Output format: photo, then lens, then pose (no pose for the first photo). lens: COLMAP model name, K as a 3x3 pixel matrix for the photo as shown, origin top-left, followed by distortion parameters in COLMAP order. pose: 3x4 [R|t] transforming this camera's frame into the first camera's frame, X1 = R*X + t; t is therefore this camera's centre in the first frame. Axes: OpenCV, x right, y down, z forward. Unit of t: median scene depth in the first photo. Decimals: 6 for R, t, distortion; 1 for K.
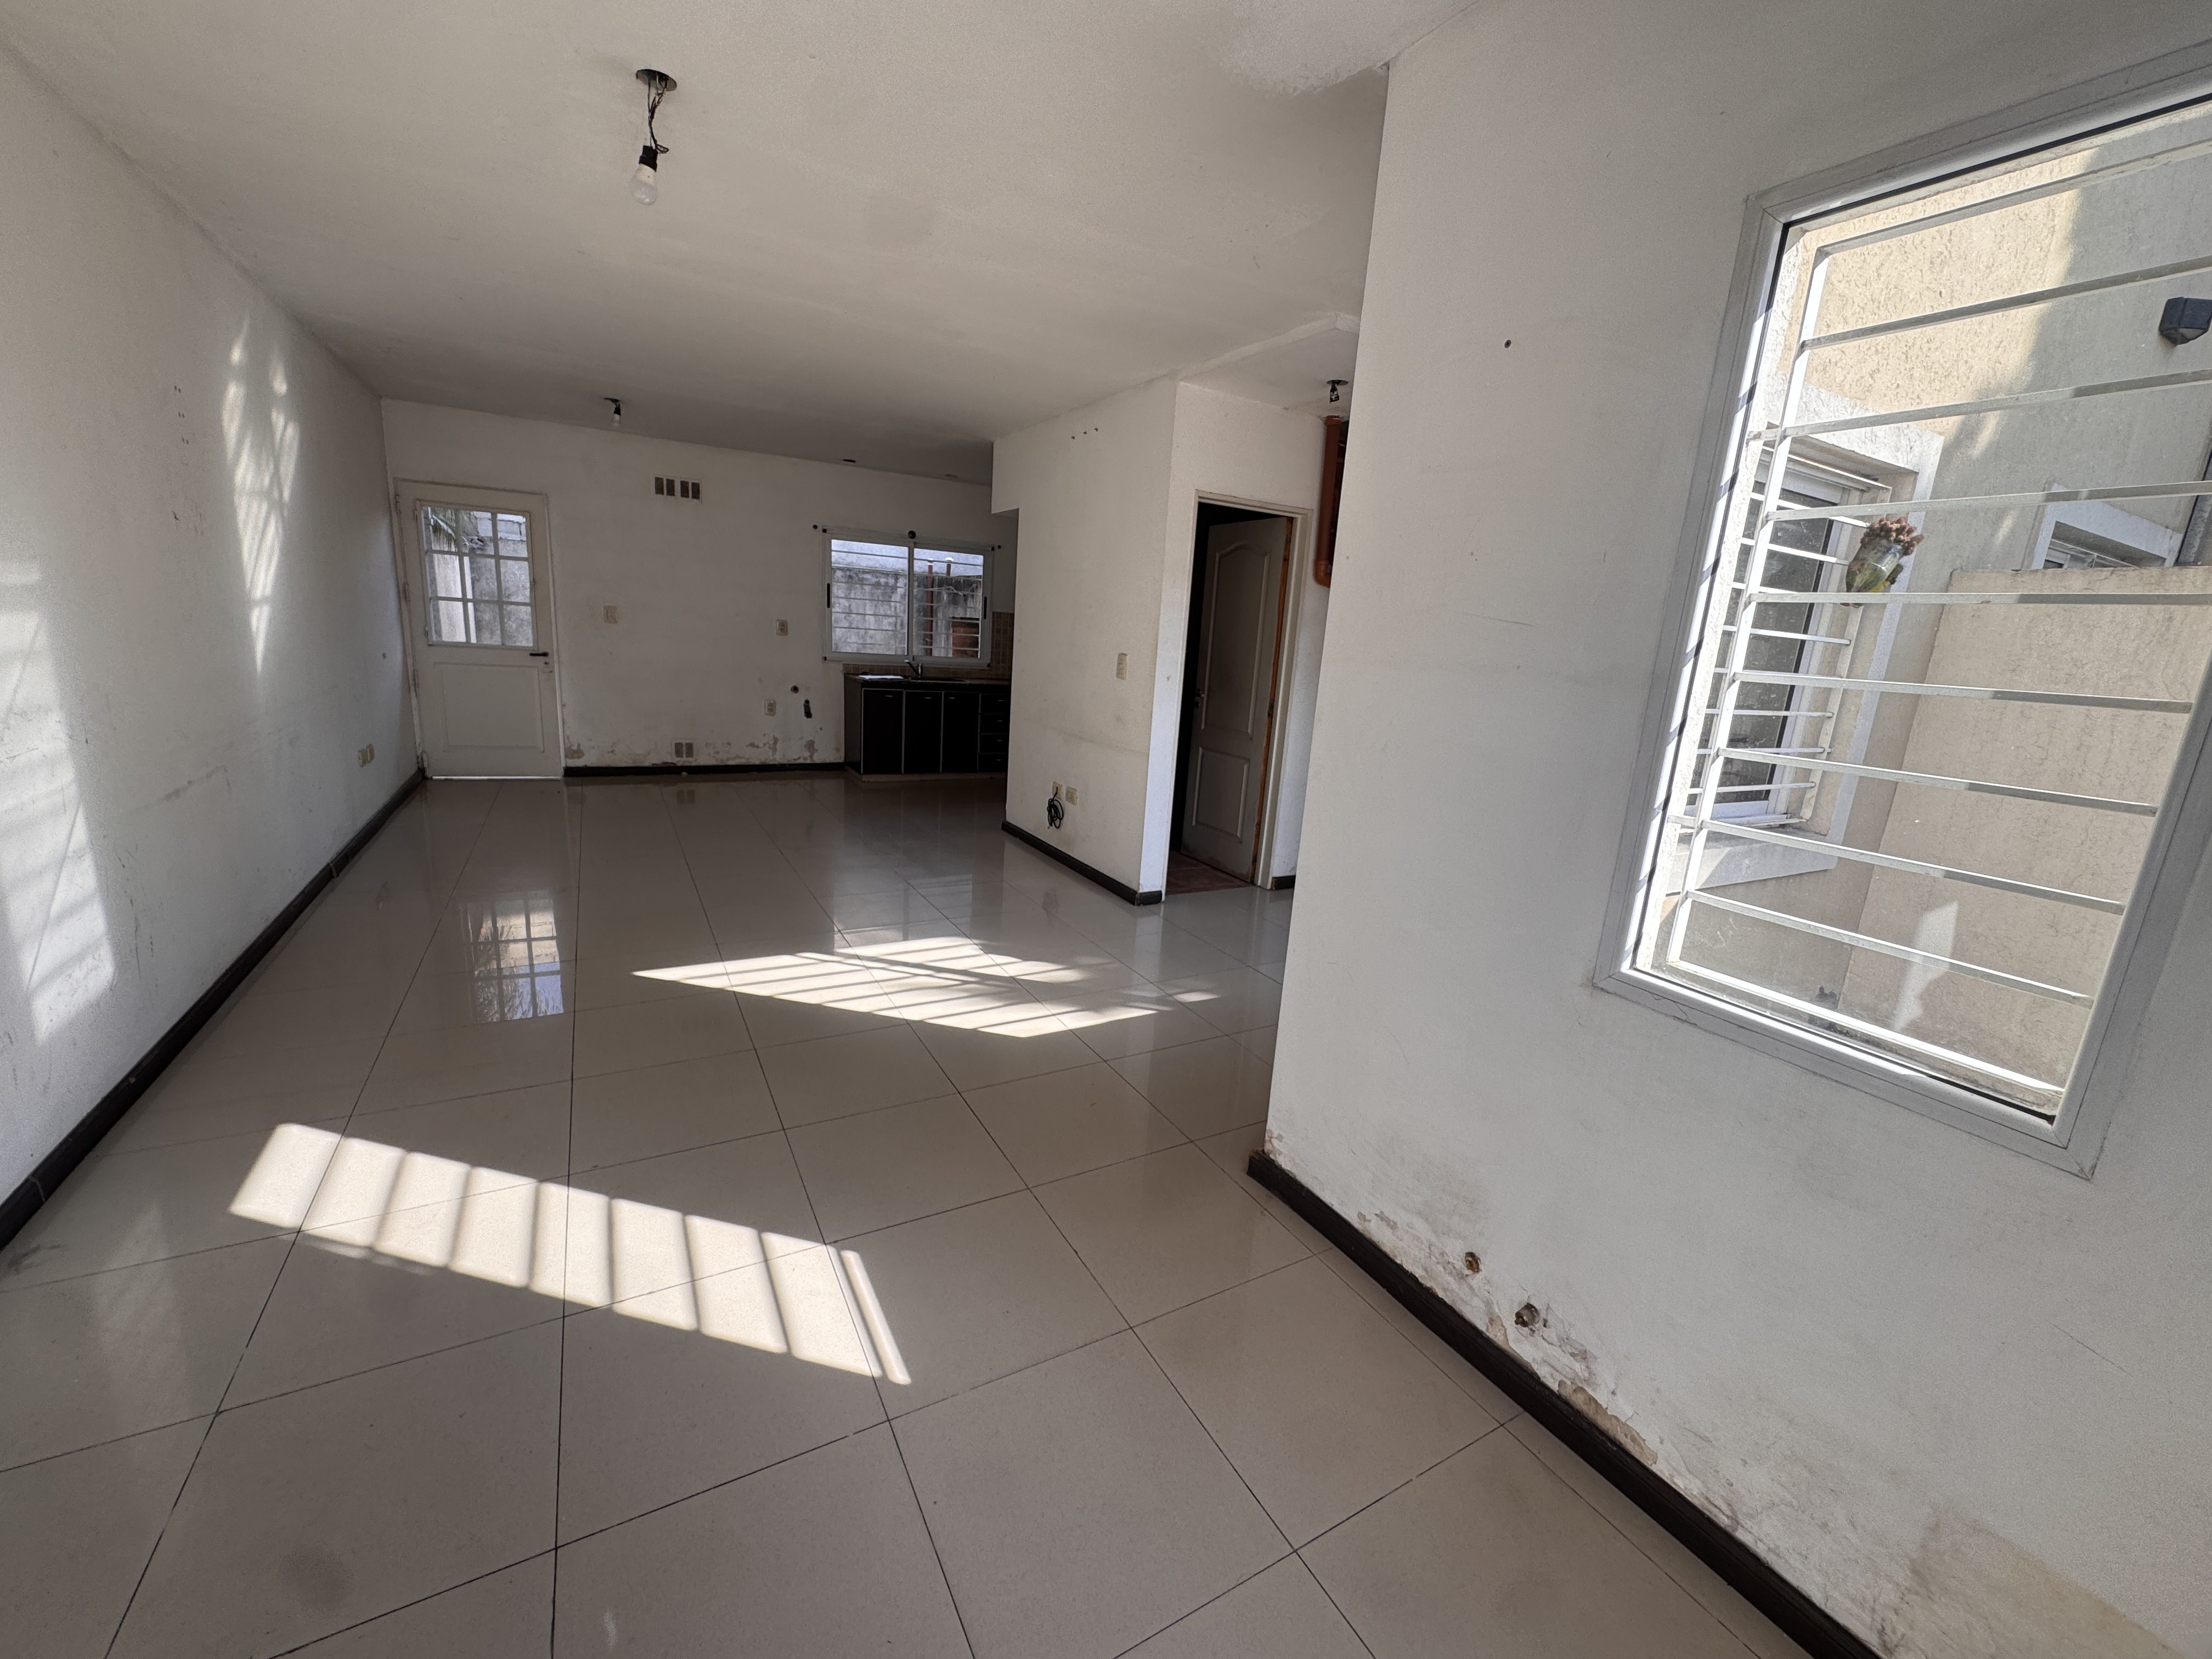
lens RADIAL K [[878.4, 0, 1089.1], [0, 878.4, 830.2], [0, 0, 1]] dist [-0.003477, -0.000418]
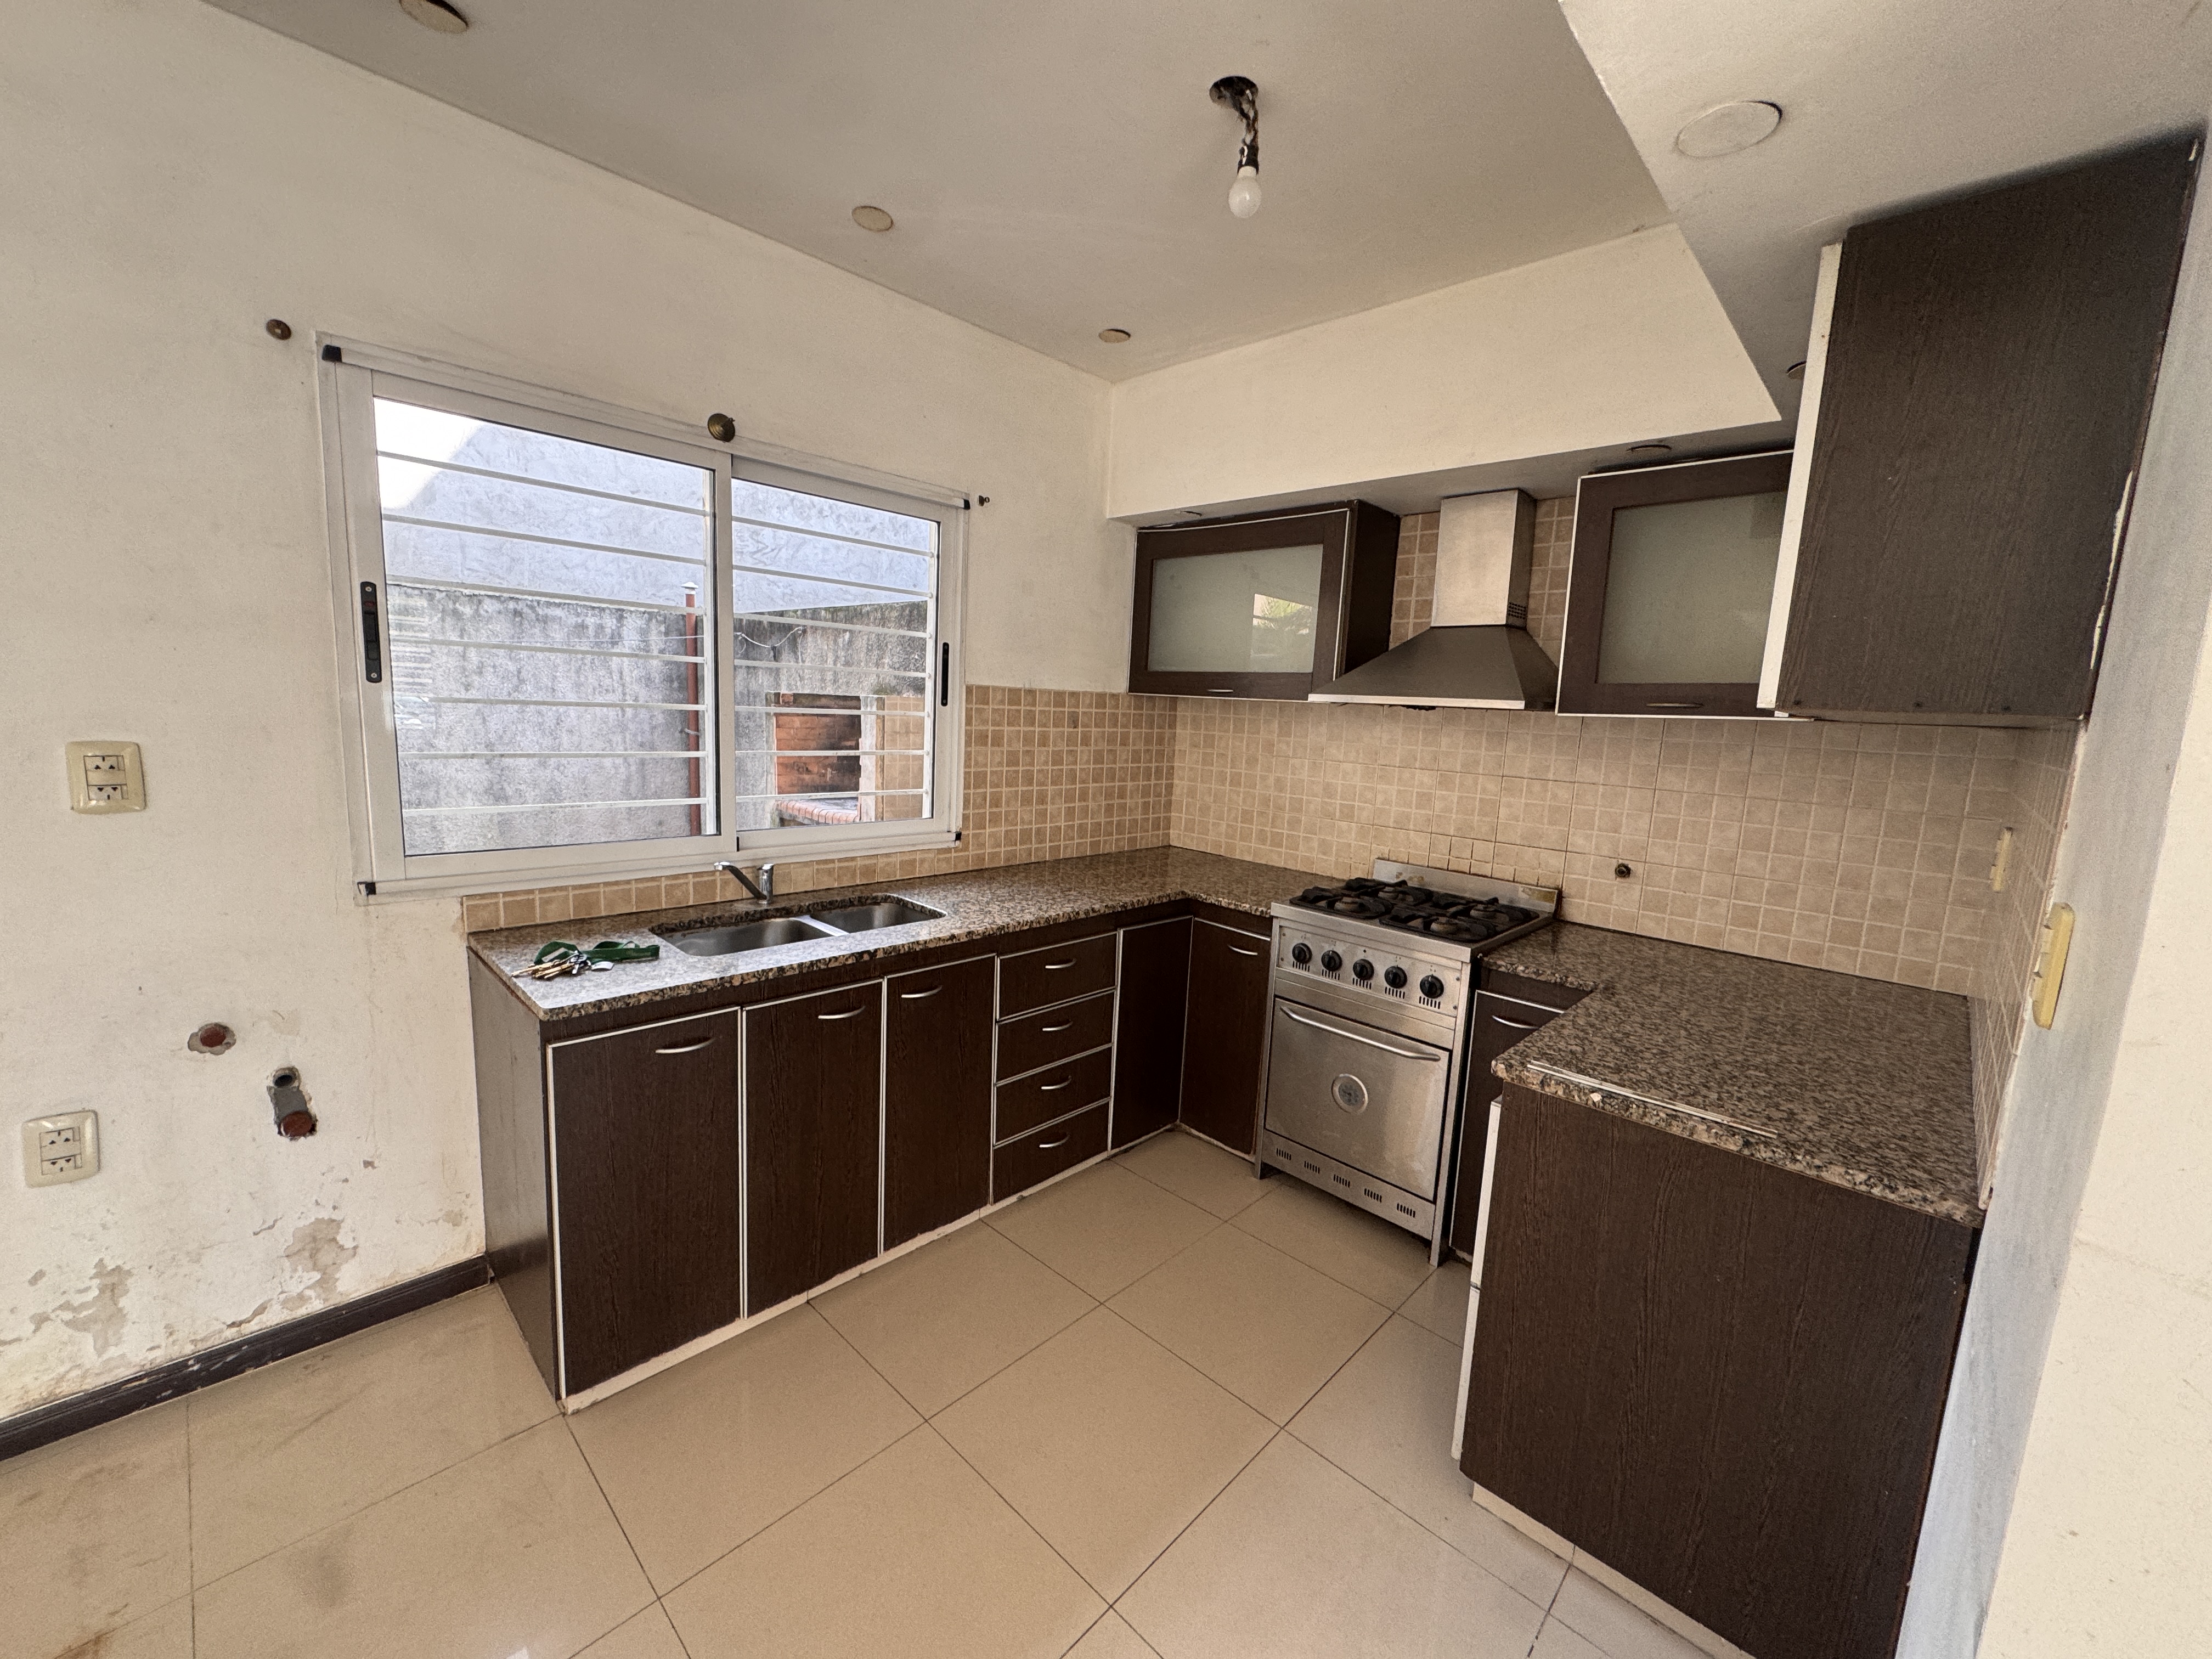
lens RADIAL K [[878.4, 0, 1108.0], [0, 878.4, 829.6], [0, 0, 1]] dist [-0.003477, -0.000418]
pose [[0.951961, -0.059537, 0.300376, -0.178560], [0.079640, 0.995298, -0.055121, -0.182424], [-0.295682, 0.076395, 0.952227, 0.708828]]
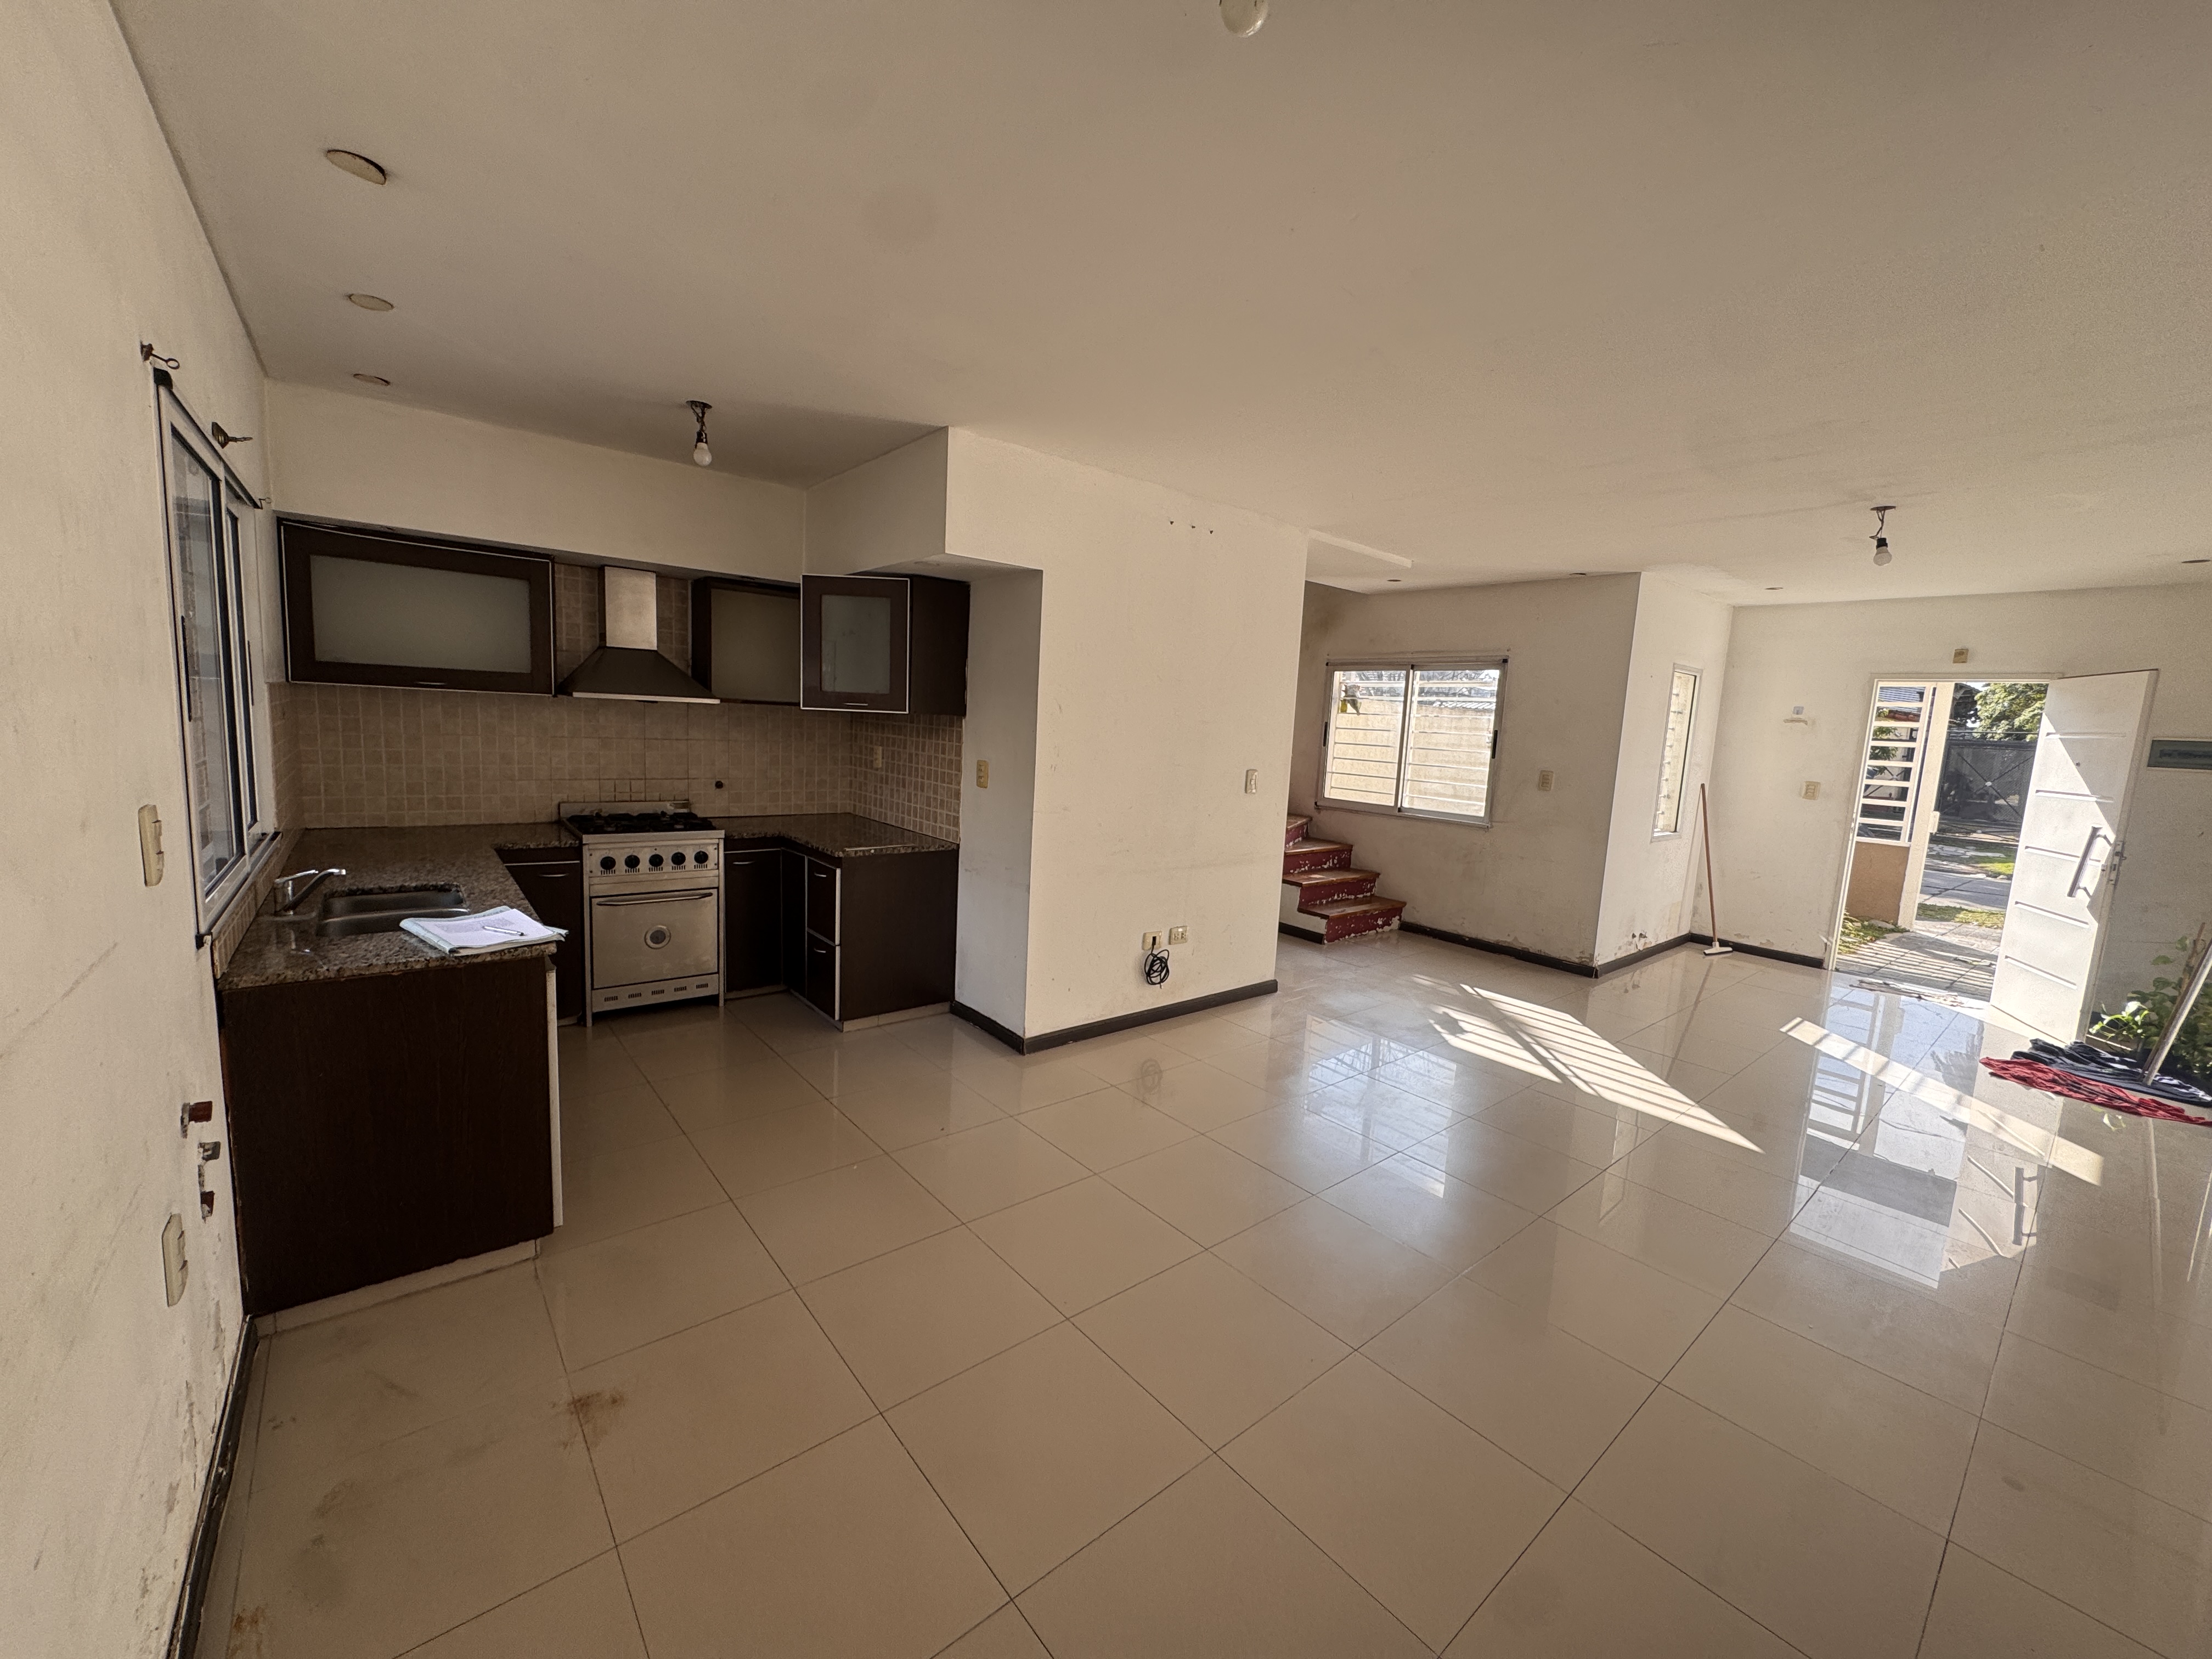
lens RADIAL K [[878.4, 0, 1103.3], [0, 878.4, 828.1], [0, 0, 1]] dist [-0.003477, -0.000418]
pose [[-0.193576, -0.194649, 0.961582, -0.561134], [0.158585, 0.961024, 0.226461, -0.238854], [-0.968184, 0.196329, -0.155162, 0.806259]]
